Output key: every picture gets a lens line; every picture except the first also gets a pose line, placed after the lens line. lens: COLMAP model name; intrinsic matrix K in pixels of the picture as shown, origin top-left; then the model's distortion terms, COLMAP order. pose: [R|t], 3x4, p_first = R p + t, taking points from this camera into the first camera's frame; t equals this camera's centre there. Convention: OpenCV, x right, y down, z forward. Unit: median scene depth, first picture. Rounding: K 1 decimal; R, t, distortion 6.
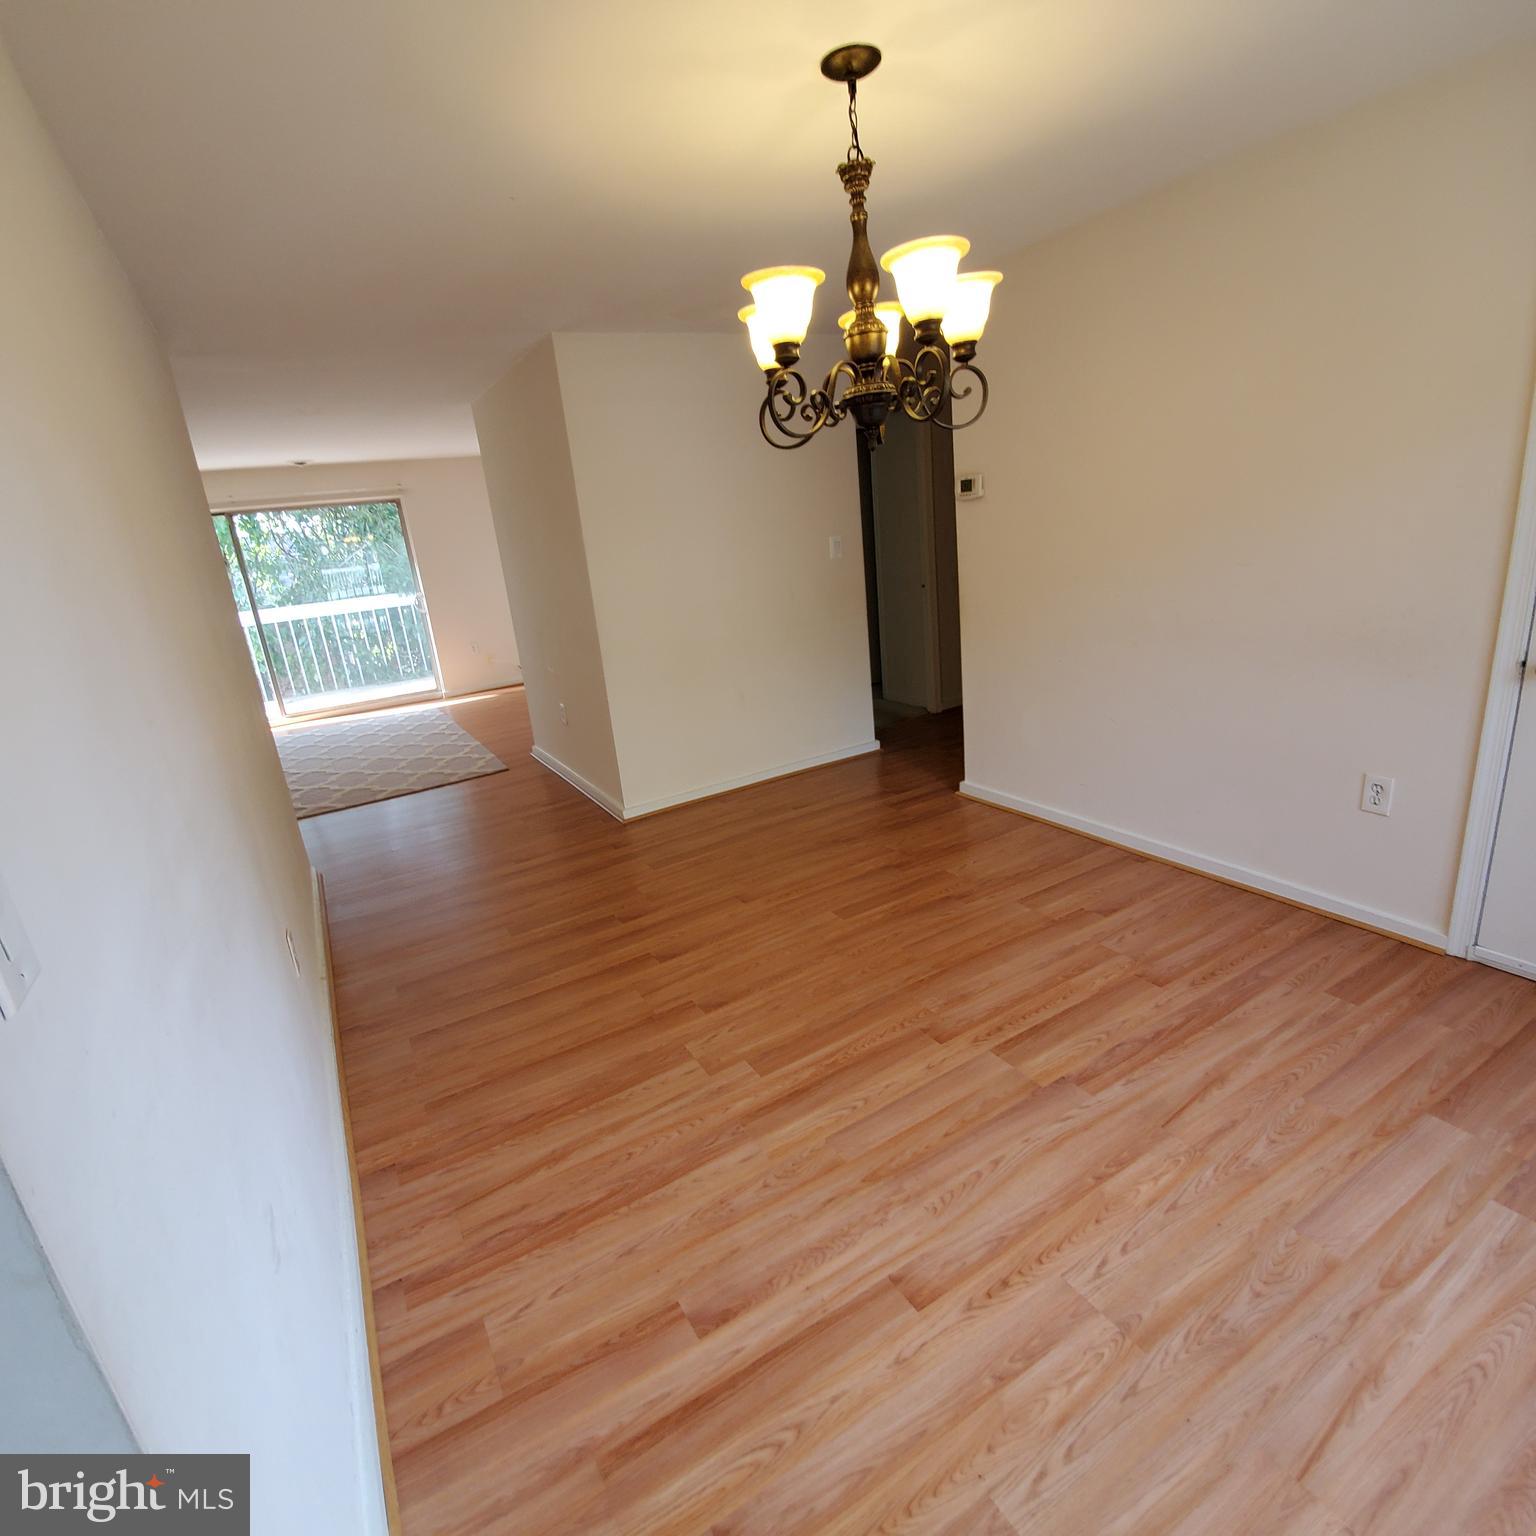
lens RADIAL K [[812.0, 0, 757.6], [0, 812.0, 772.8], [0, 0, 1]] dist [0.015993, -0.020117]
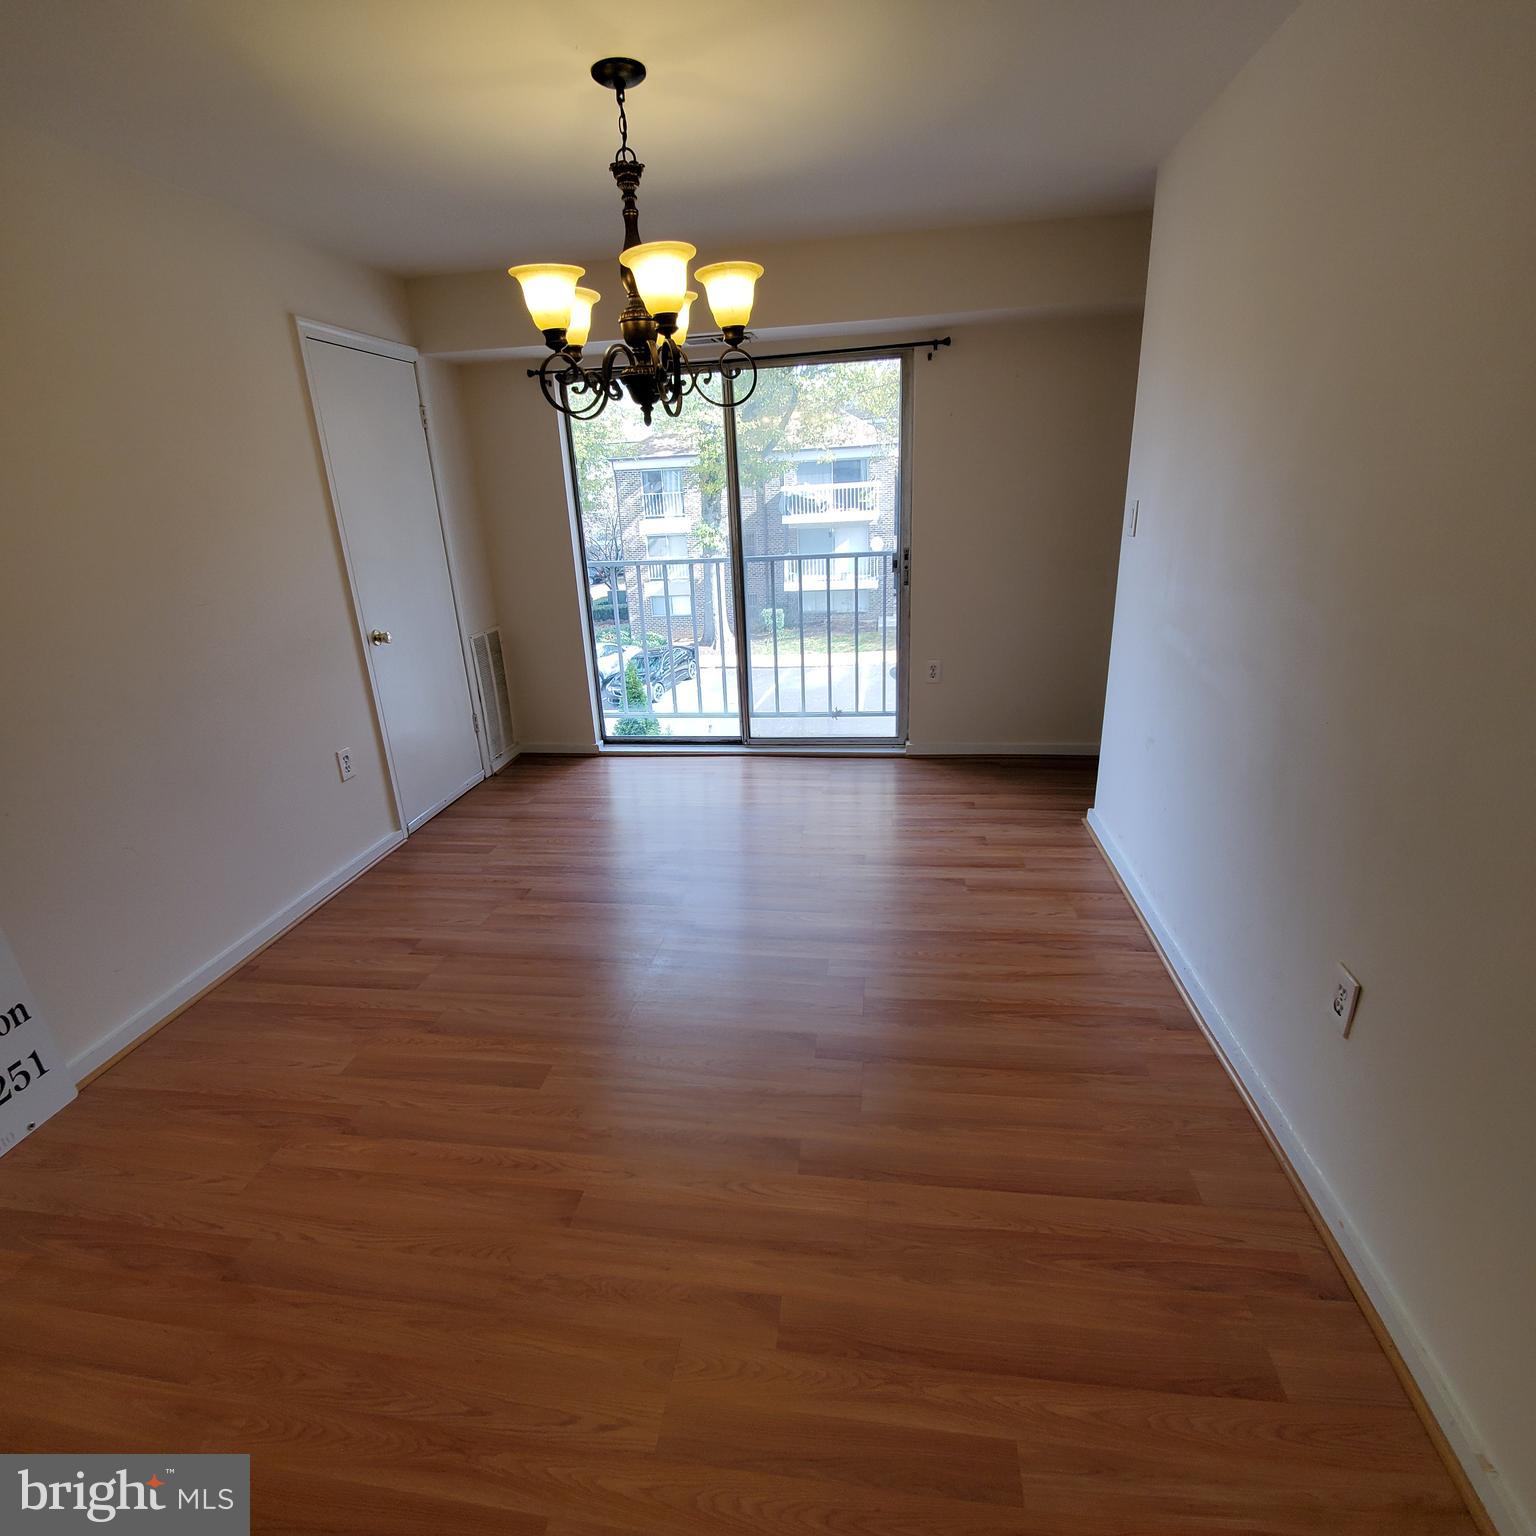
lens RADIAL K [[812.0, 0, 757.6], [0, 812.0, 772.8], [0, 0, 1]] dist [0.015993, -0.020117]
pose [[-0.779112, -0.072768, 0.622646, -0.717094], [0.305418, 0.823326, 0.478388, -0.495291], [-0.547452, 0.562885, -0.619239, 1.891938]]
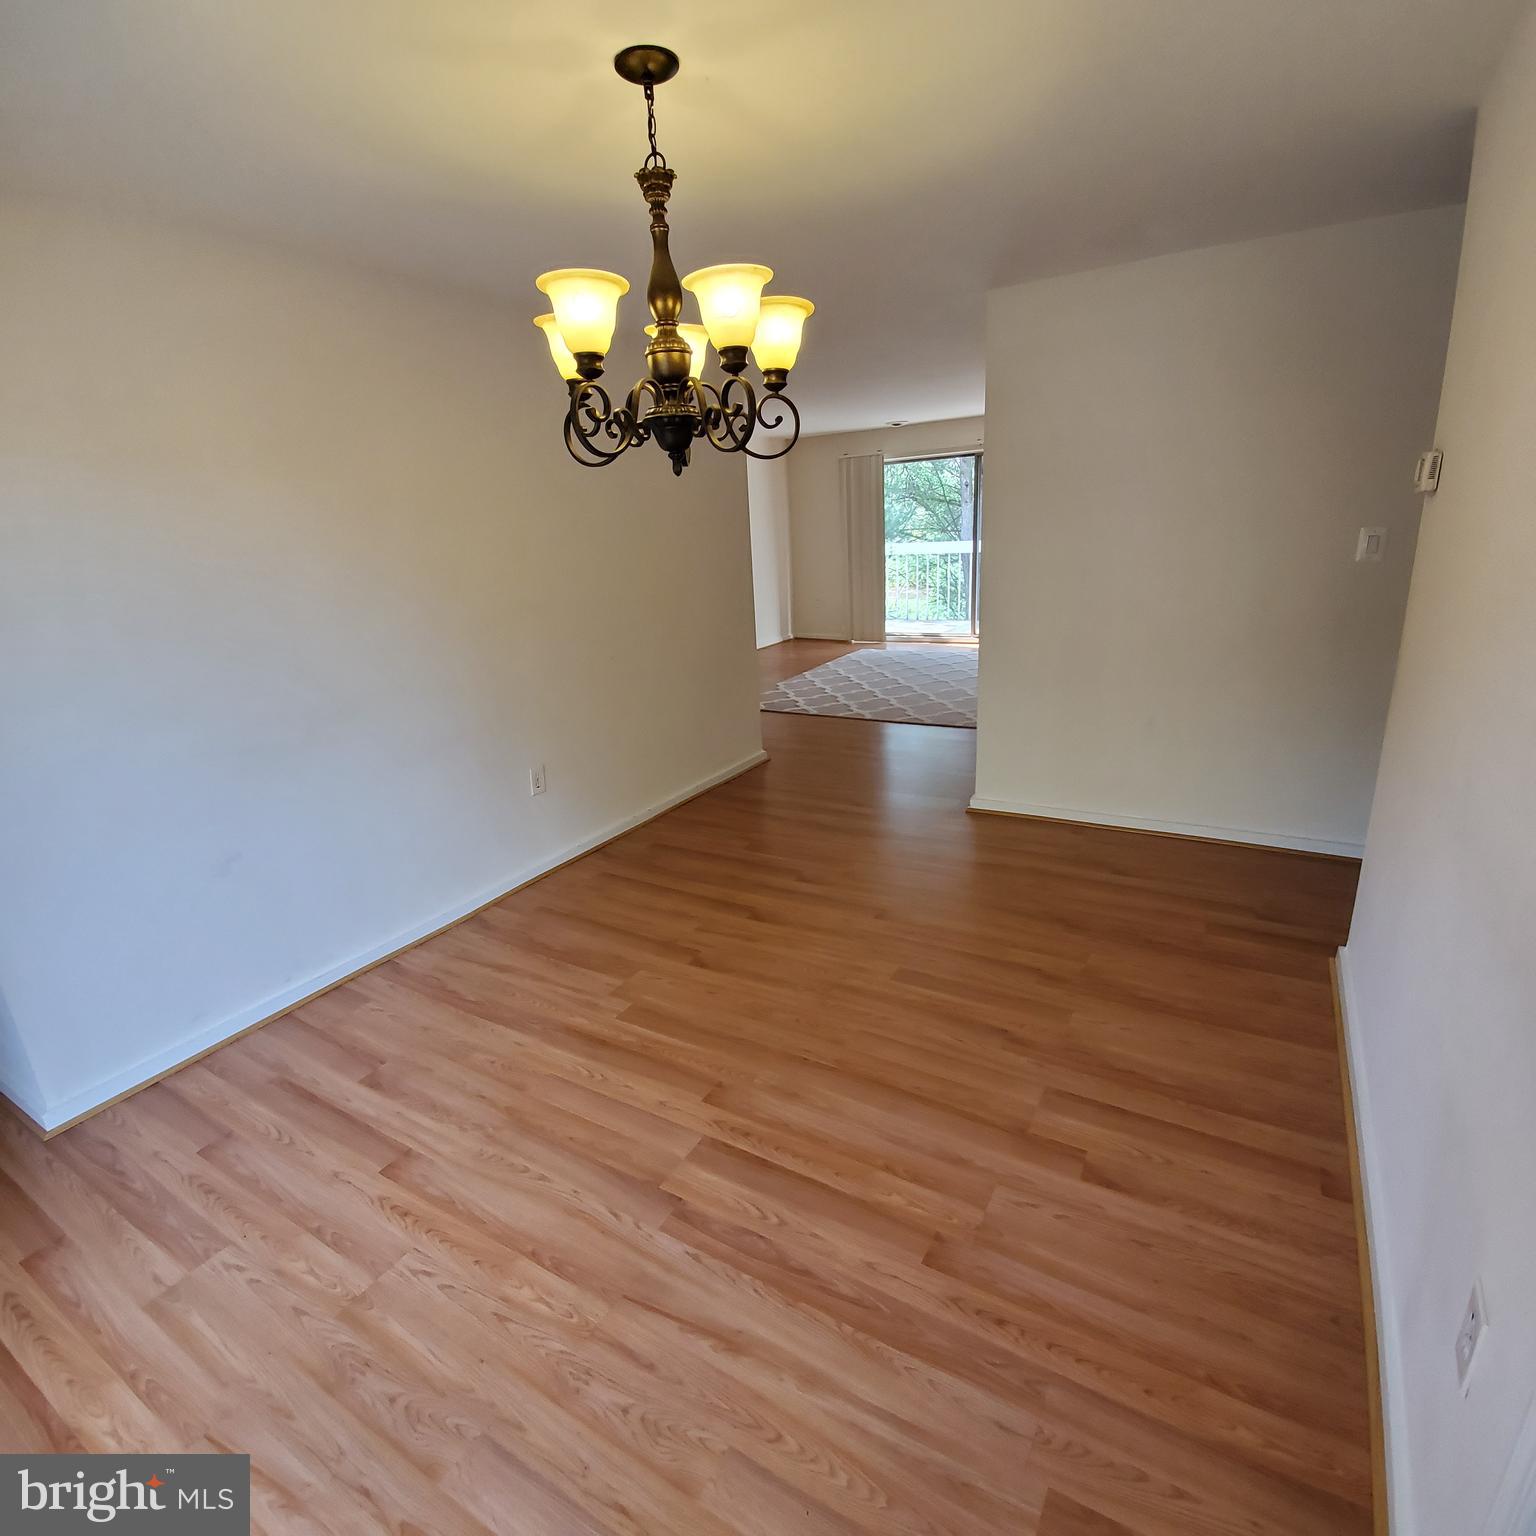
lens RADIAL K [[798.6, 0, 756.1], [0, 798.6, 794.2], [0, 0, 1]] dist [0.013355, -0.019592]
pose [[0.487127, 0.352328, -0.799107, 1.044813], [-0.255215, 0.932498, 0.255564, -0.305260], [0.835208, 0.079452, 0.544164, 0.614129]]
